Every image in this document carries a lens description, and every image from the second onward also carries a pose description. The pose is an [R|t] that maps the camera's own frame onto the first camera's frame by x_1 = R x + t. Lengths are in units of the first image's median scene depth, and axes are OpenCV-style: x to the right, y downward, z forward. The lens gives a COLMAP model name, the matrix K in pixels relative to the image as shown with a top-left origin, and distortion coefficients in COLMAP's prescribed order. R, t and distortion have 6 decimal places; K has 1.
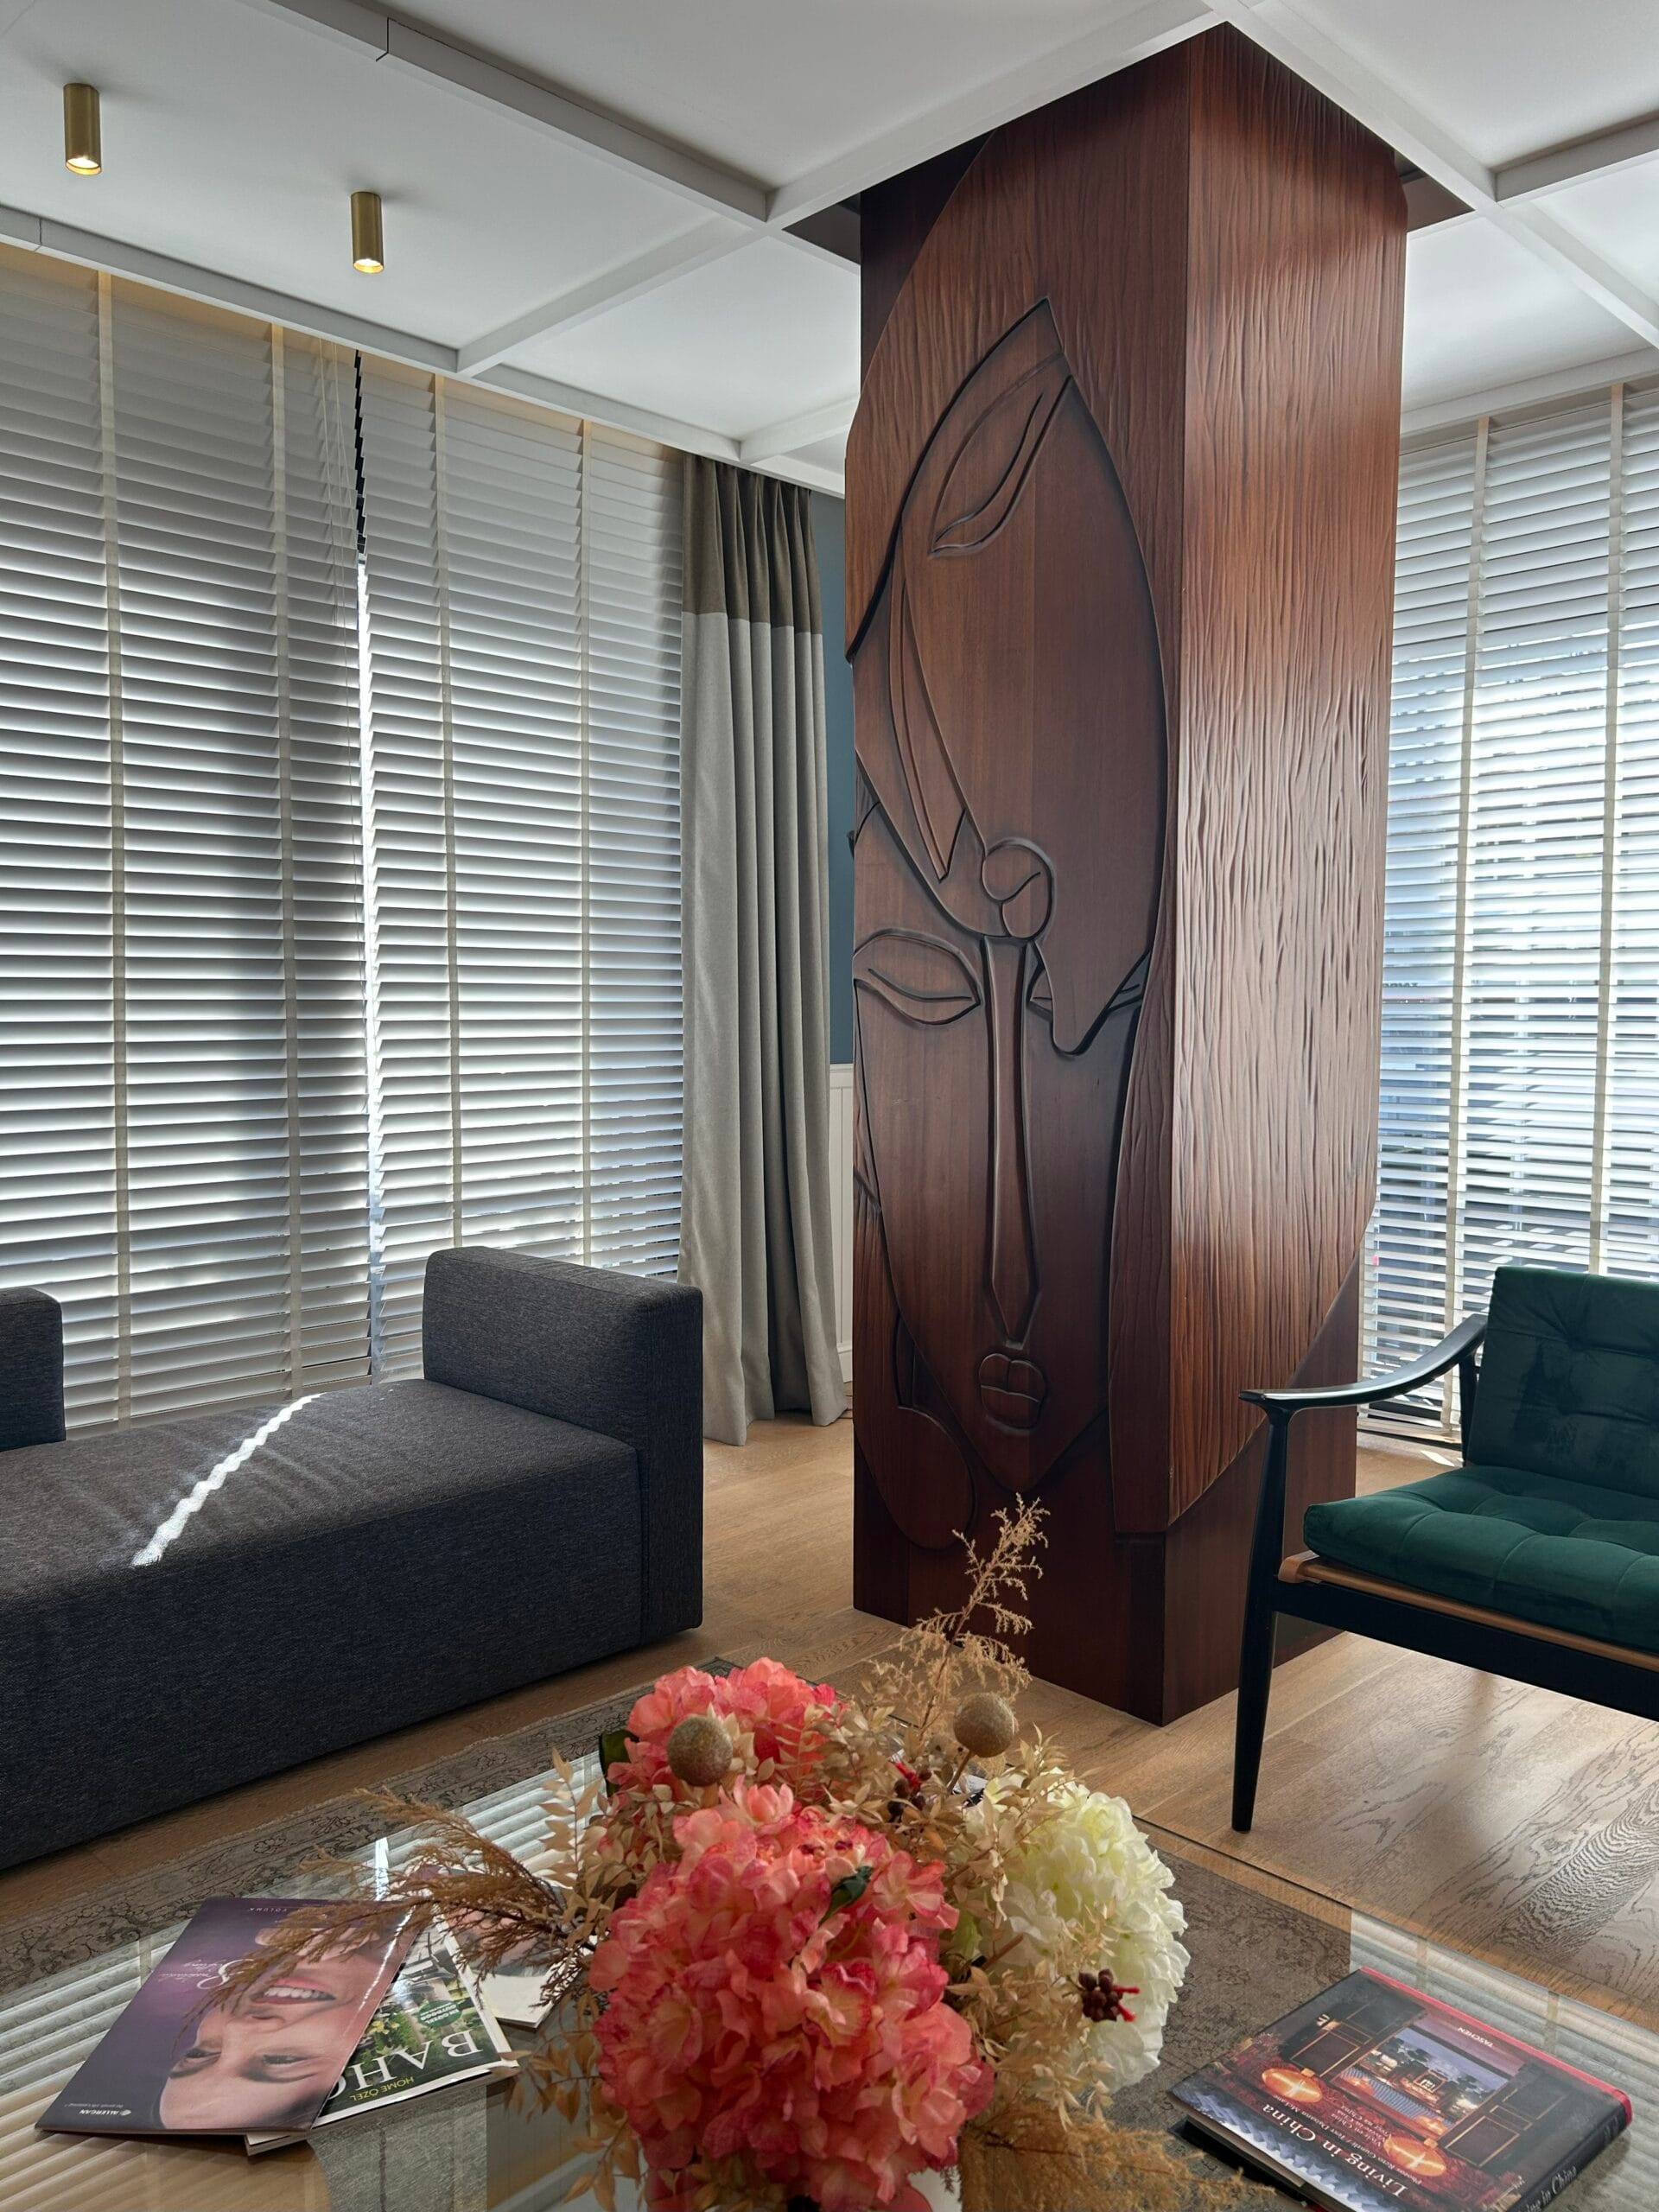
lens RADIAL K [[1670.9, 0, 826.8], [0, 1670.9, 1116.5], [0, 0, 1]] dist [0.054677, -0.057898]
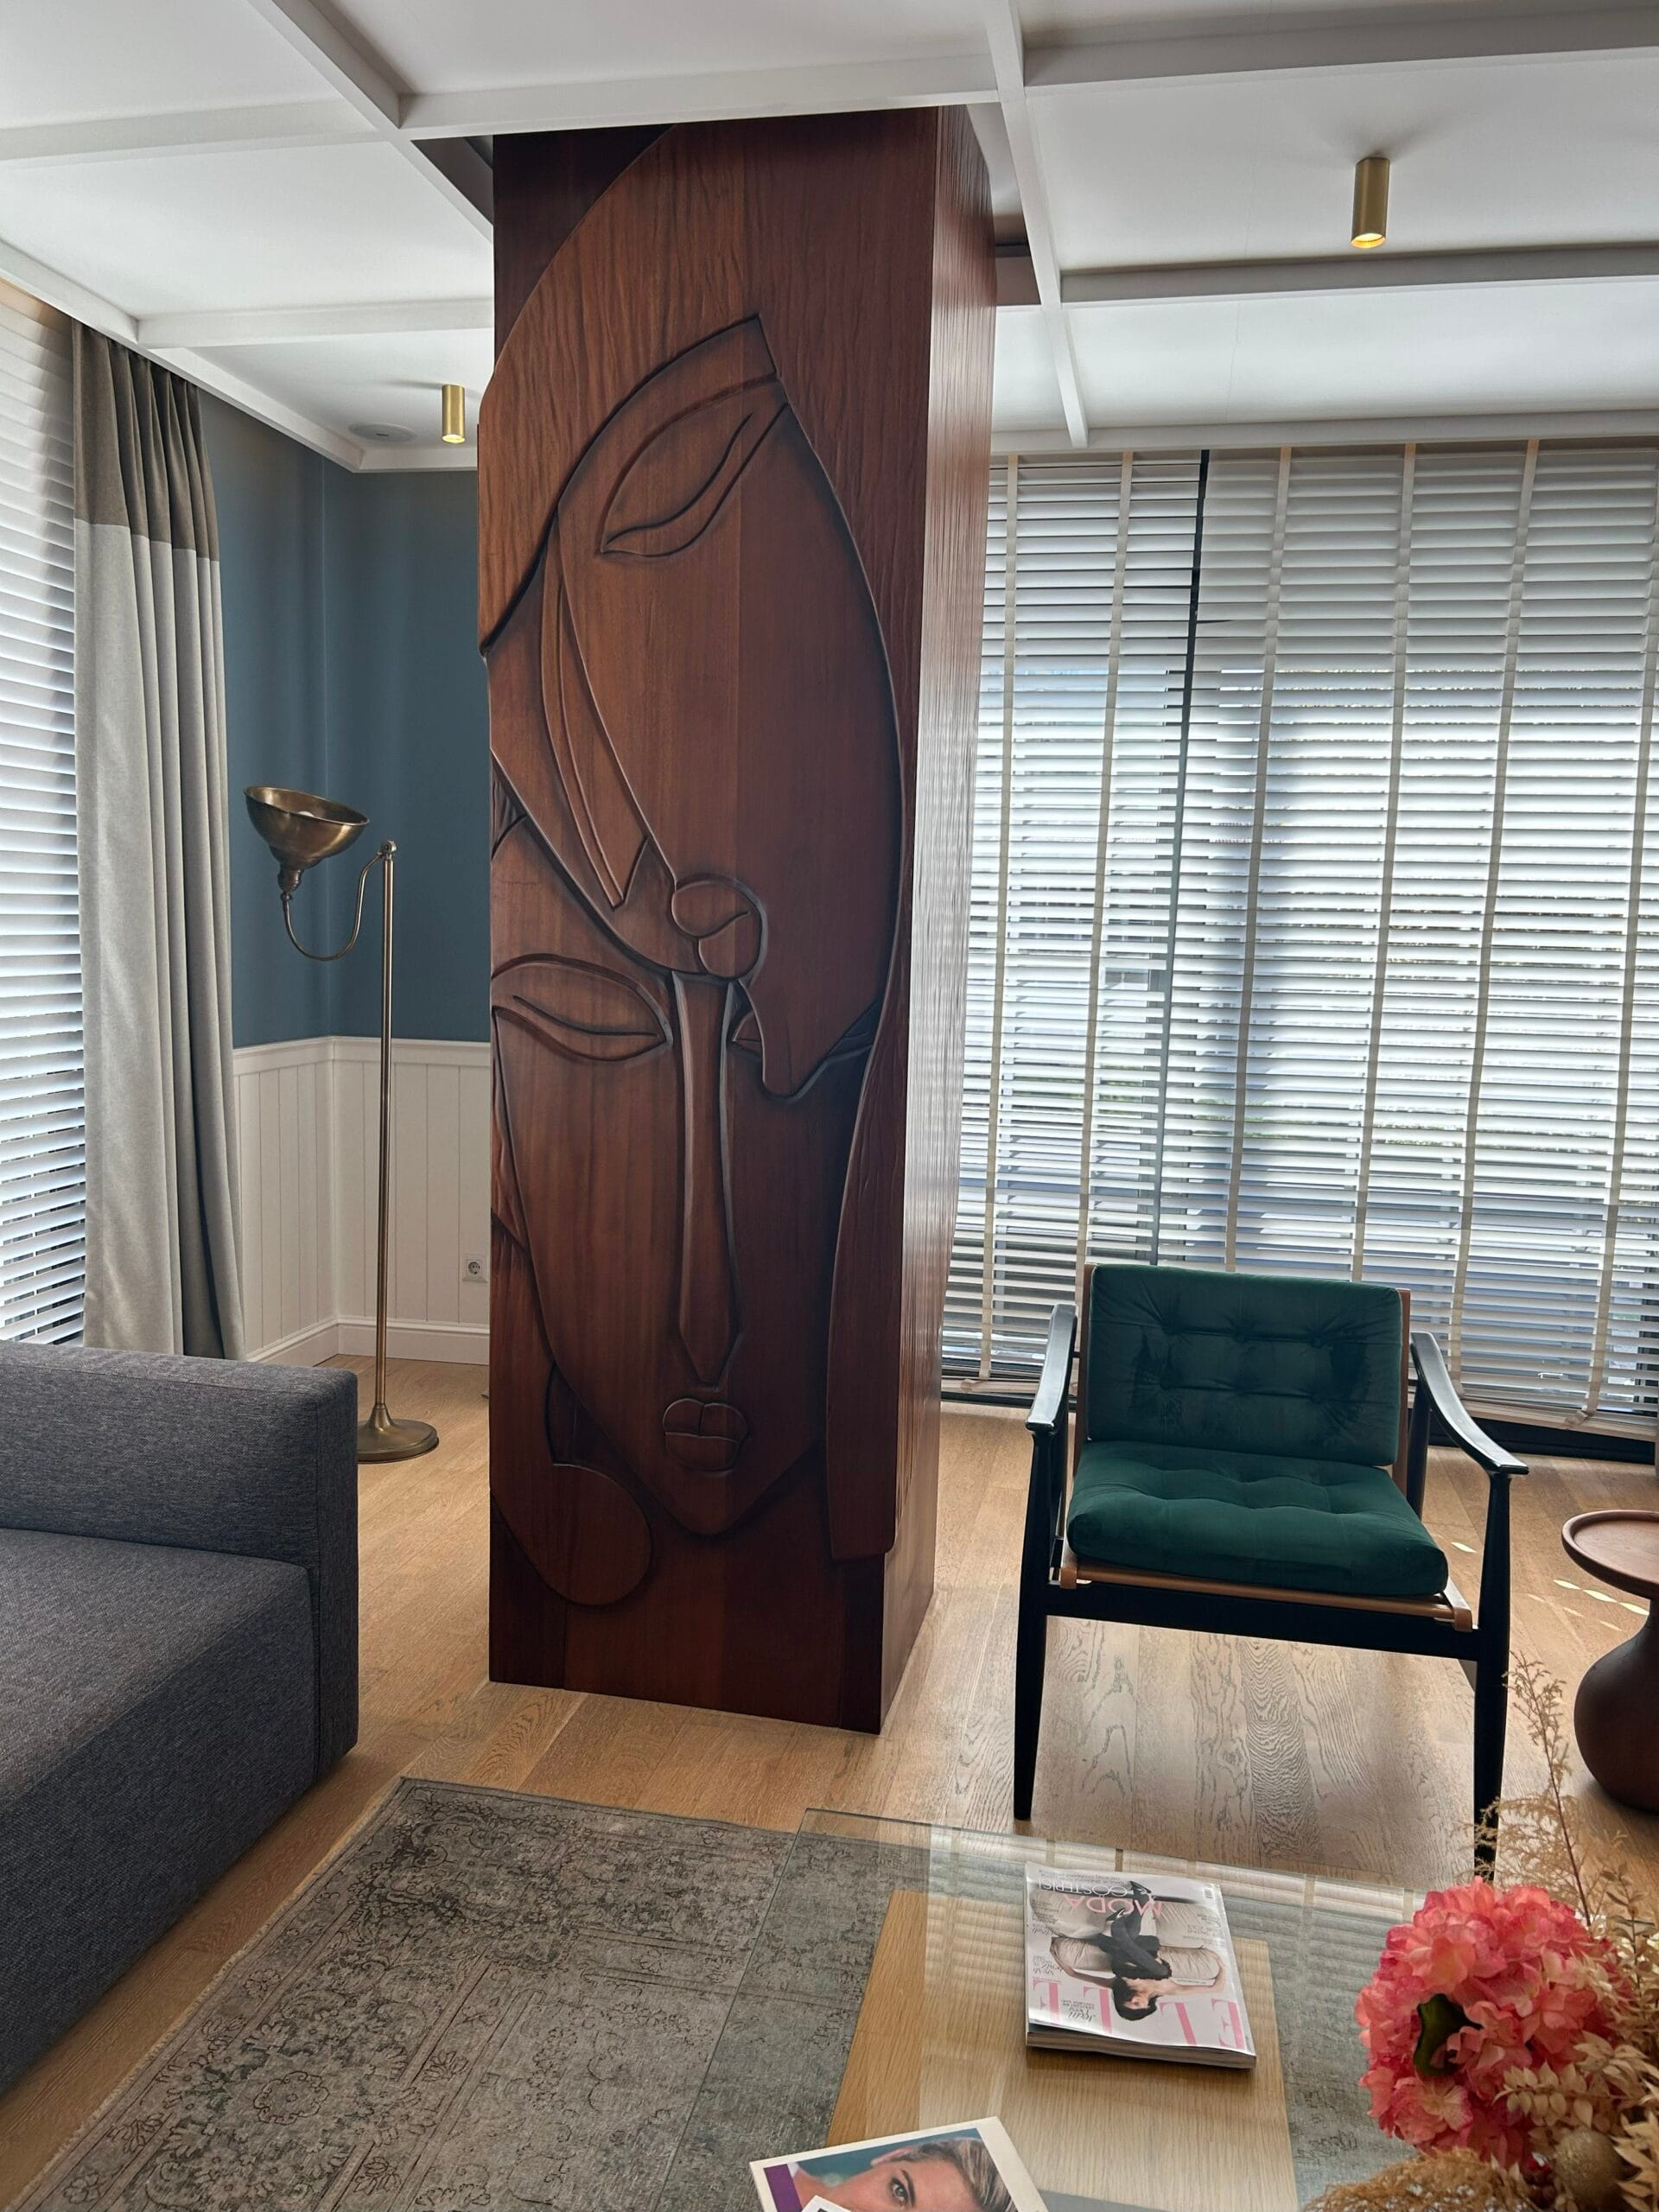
lens RADIAL K [[1670.9, 0, 833.9], [0, 1670.9, 1109.0], [0, 0, 1]] dist [0.054677, -0.057898]
pose [[0.833168, -0.045332, 0.551158, -0.343571], [0.014620, 0.998092, 0.059992, -0.081022], [-0.552826, -0.041926, 0.832241, 0.140137]]
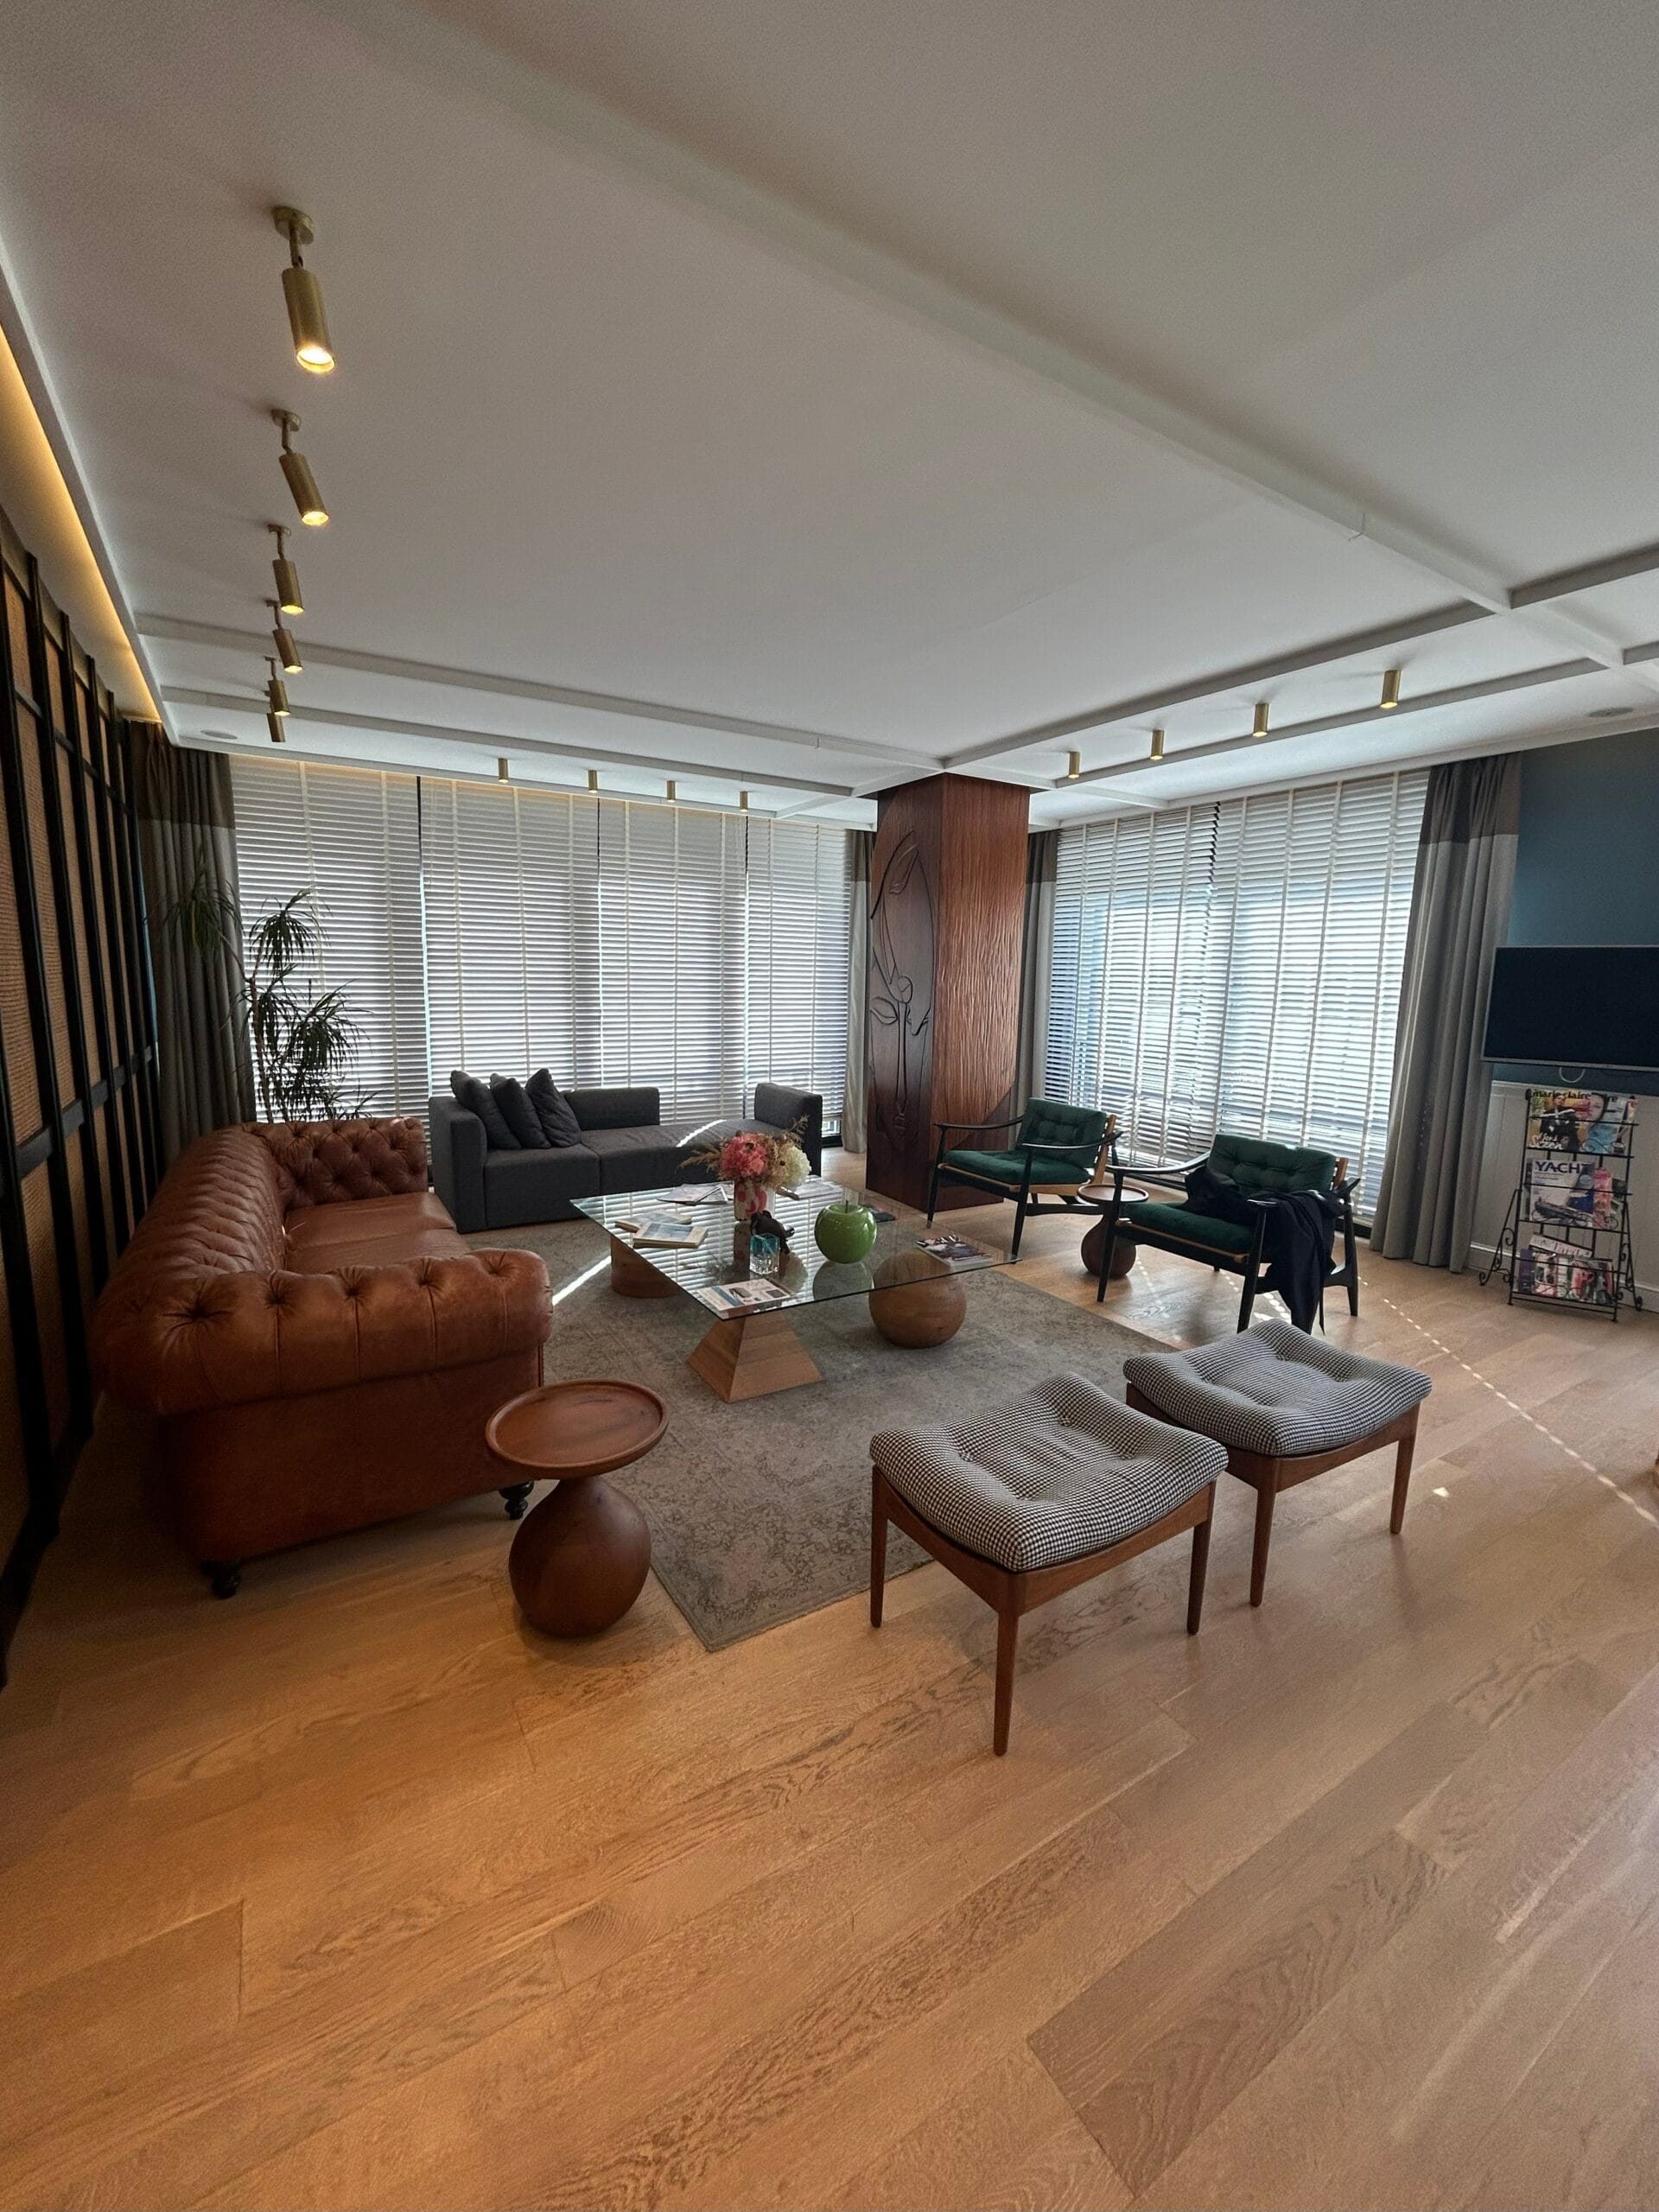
lens RADIAL K [[903.9, 0, 834.1], [0, 903.9, 1109.3], [0, 0, 1]] dist [-0.003693, 0.001933]
pose [[0.972466, 0.052519, -0.227052, 0.393280], [-0.035365, 0.996249, 0.078972, -0.021912], [0.230348, -0.068768, 0.970675, -0.890457]]
